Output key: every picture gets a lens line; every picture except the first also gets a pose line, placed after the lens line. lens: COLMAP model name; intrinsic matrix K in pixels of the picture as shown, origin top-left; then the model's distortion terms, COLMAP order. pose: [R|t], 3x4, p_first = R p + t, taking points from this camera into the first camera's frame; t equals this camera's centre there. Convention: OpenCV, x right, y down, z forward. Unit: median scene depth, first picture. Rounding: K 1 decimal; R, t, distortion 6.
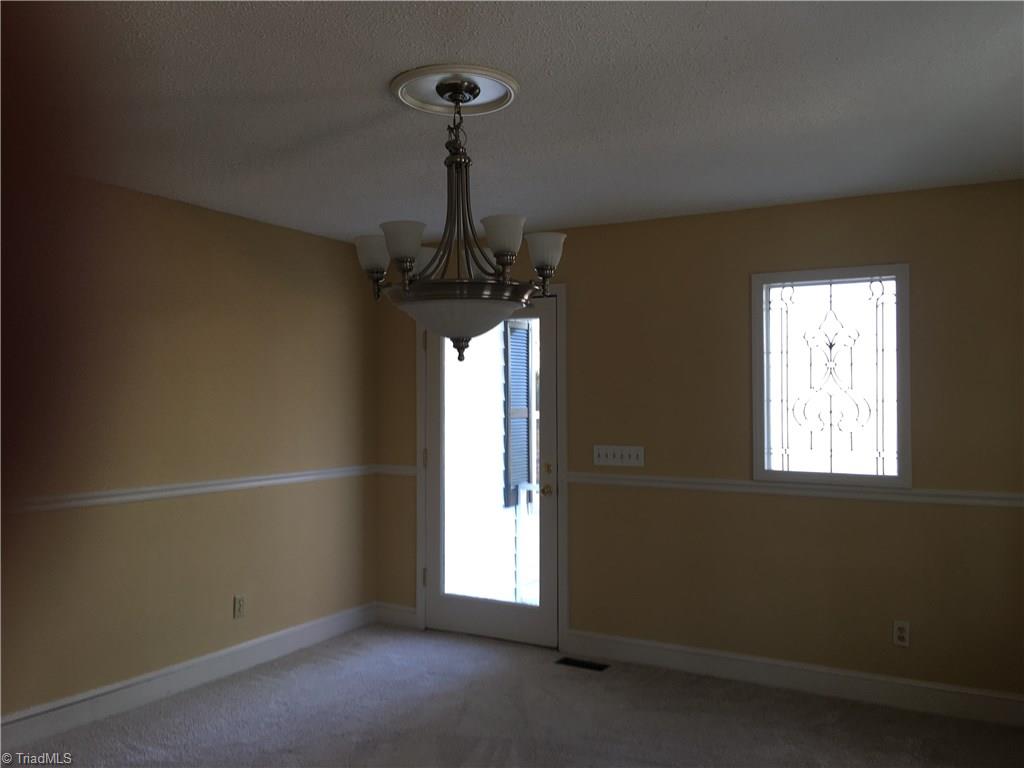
lens RADIAL K [[872.3, 0, 506.3], [0, 872.3, 379.1], [0, 0, 1]] dist [0.054827, -0.058910]
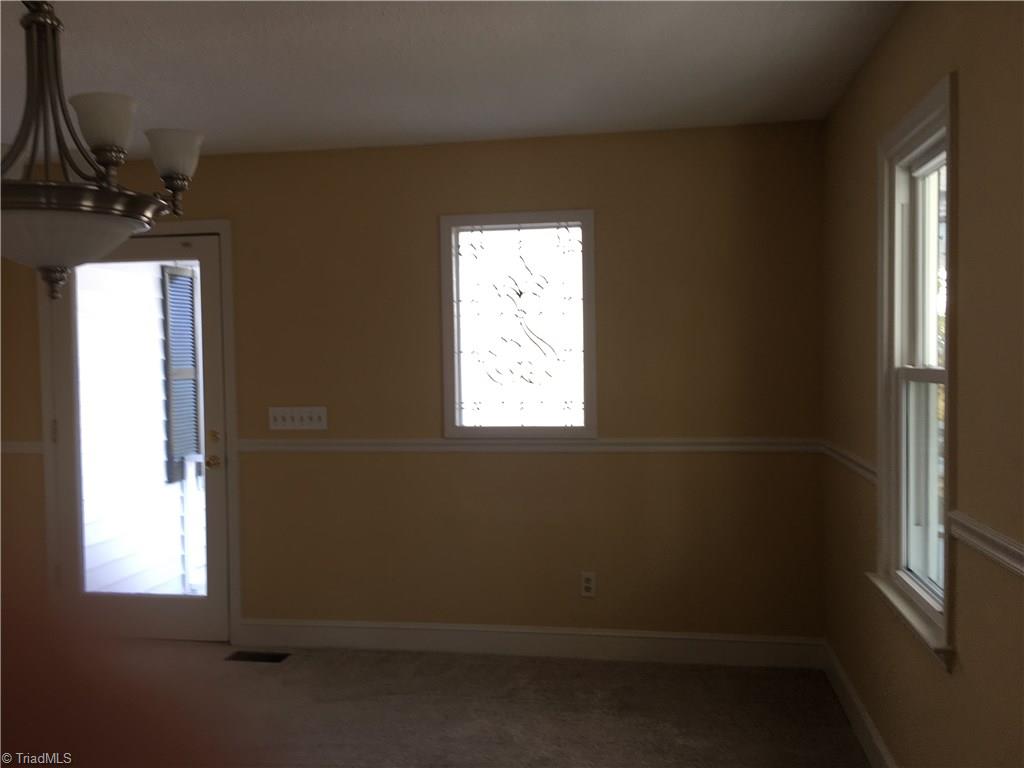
lens RADIAL K [[872.3, 0, 514.3], [0, 872.3, 382.6], [0, 0, 1]] dist [0.054827, -0.058910]
pose [[0.939949, -0.025170, 0.340386, 0.037386], [0.009335, 0.998800, 0.048079, 0.012494], [-0.341188, -0.042014, 0.939056, 0.104883]]
